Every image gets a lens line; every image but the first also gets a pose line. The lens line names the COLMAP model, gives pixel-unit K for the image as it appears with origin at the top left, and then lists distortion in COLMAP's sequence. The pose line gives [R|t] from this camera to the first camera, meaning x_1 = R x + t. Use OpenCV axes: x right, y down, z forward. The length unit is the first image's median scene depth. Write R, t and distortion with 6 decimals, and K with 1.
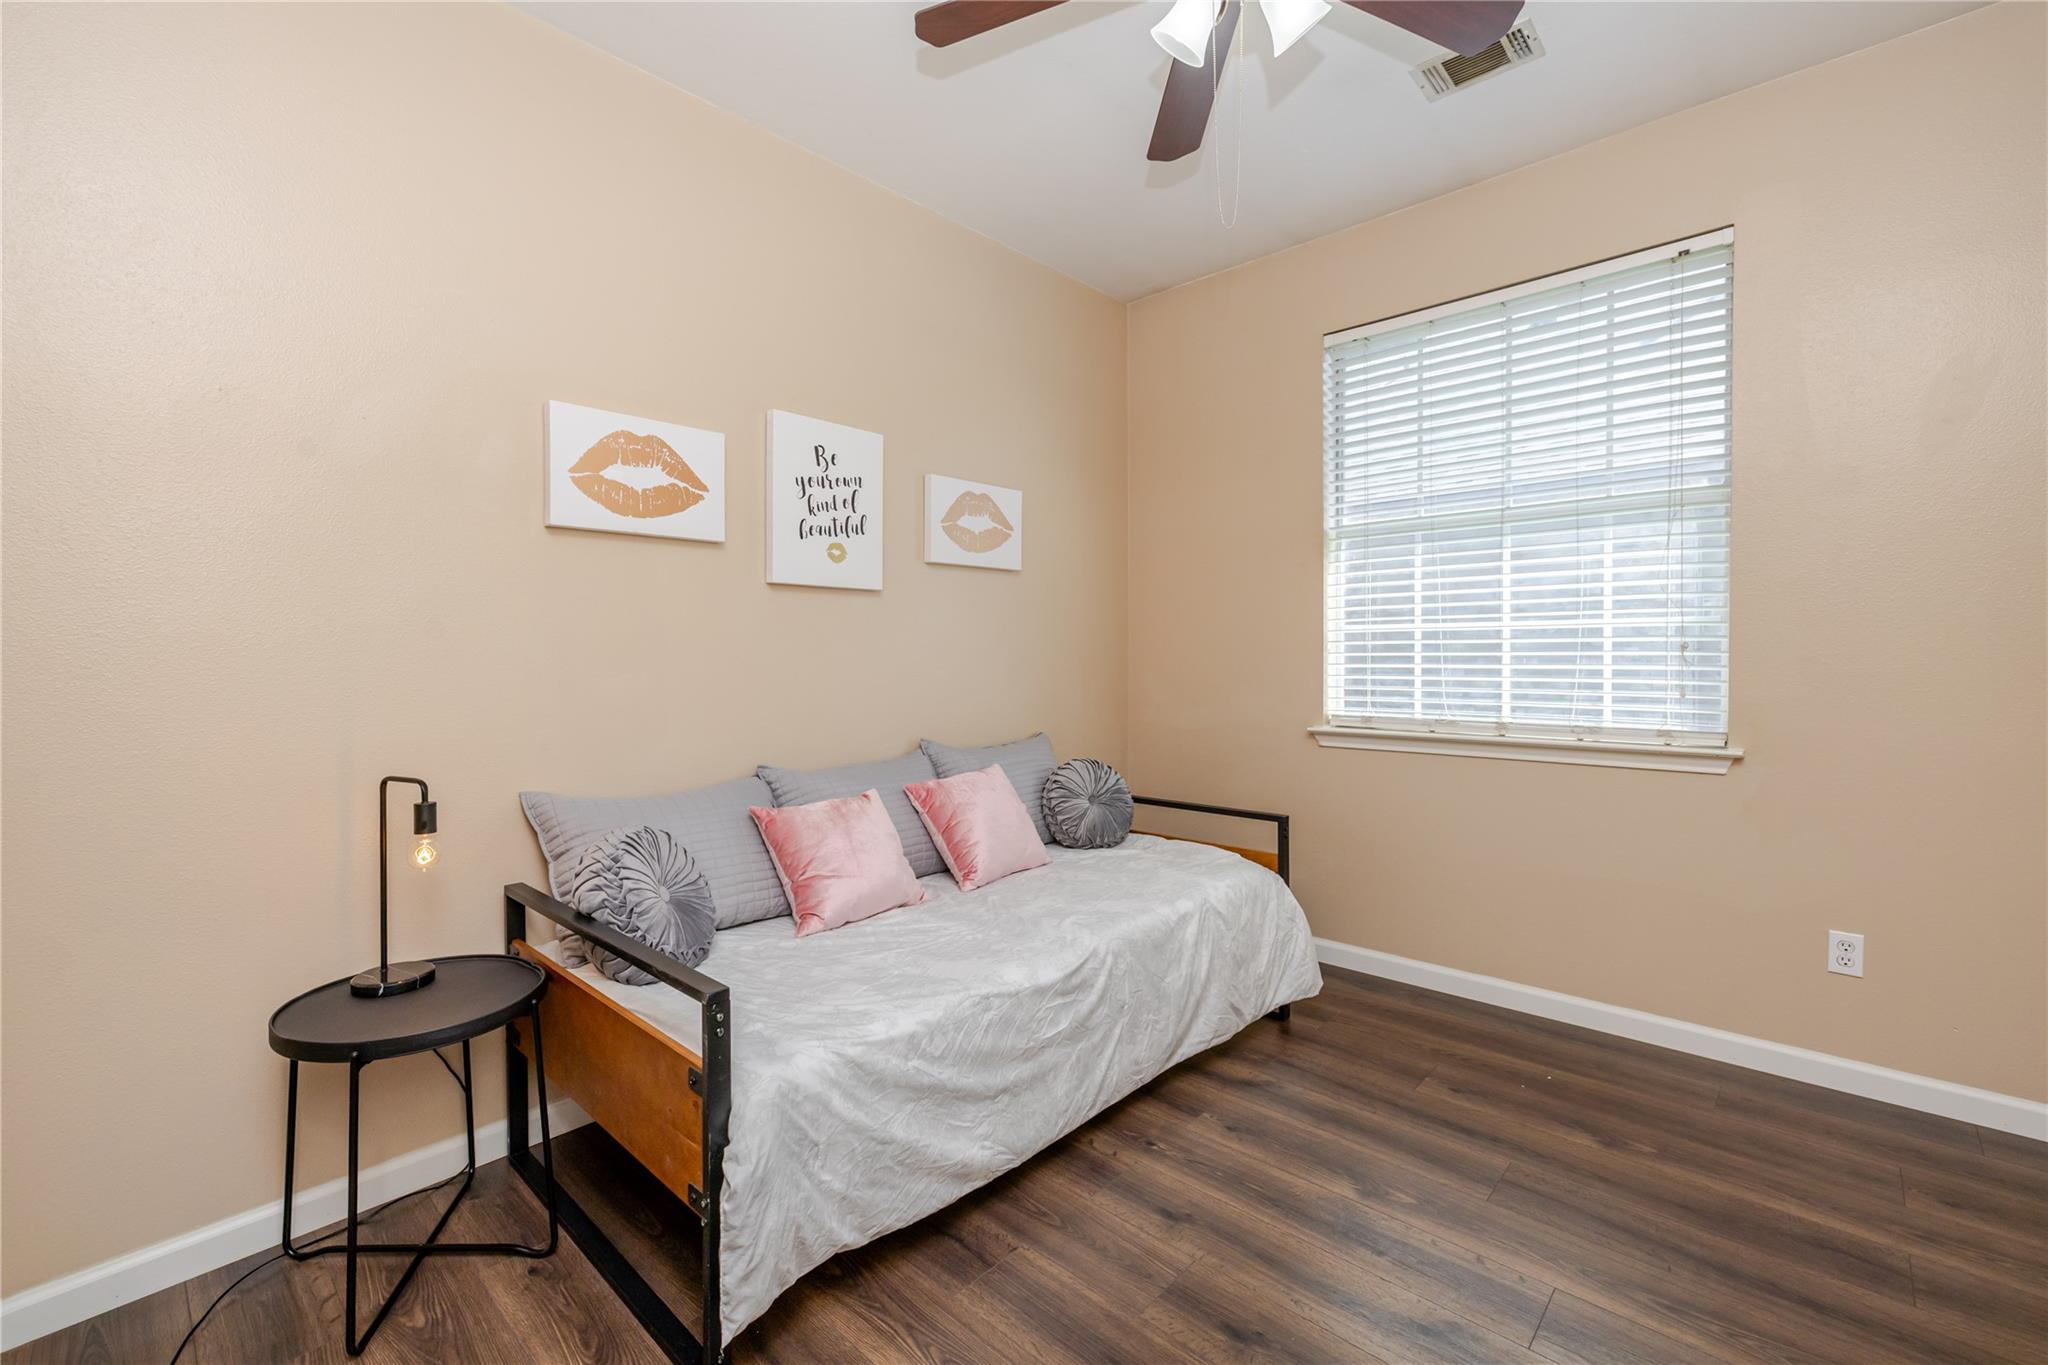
lens RADIAL K [[878.3, 0, 1013.9], [0, 878.3, 678.3], [0, 0, 1]] dist [0.003147, 0.000103]
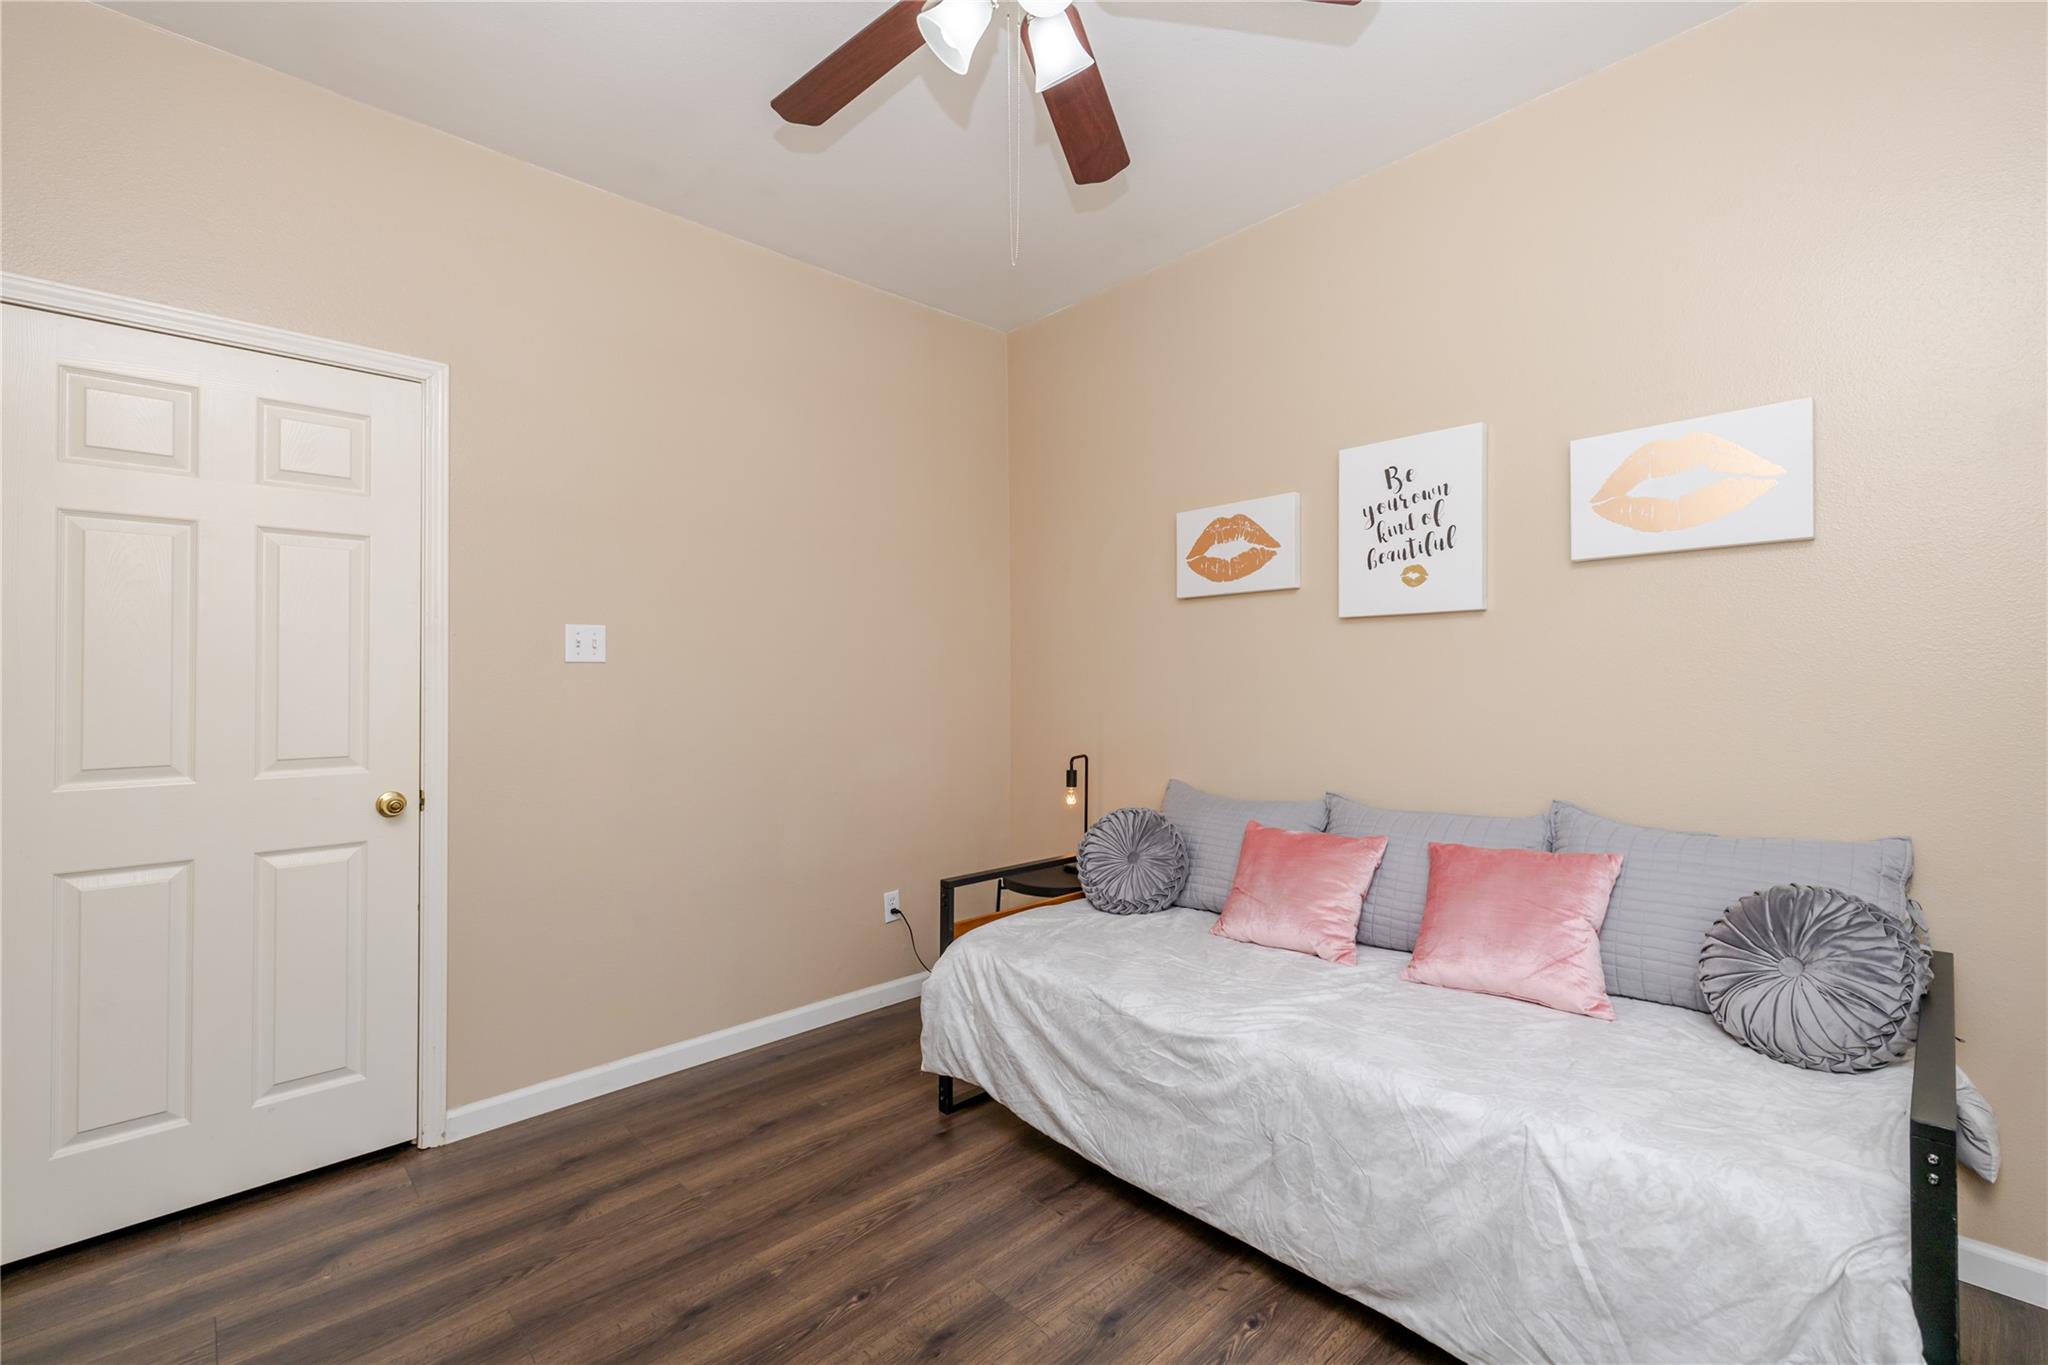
lens RADIAL K [[878.3, 0, 1015.5], [0, 878.3, 681.6], [0, 0, 1]] dist [0.003147, 0.000103]
pose [[-0.065800, 0.000614, -0.997833, 0.864738], [-0.019397, 0.999810, 0.001894, -0.031351], [0.997644, 0.019480, -0.065776, 0.760994]]
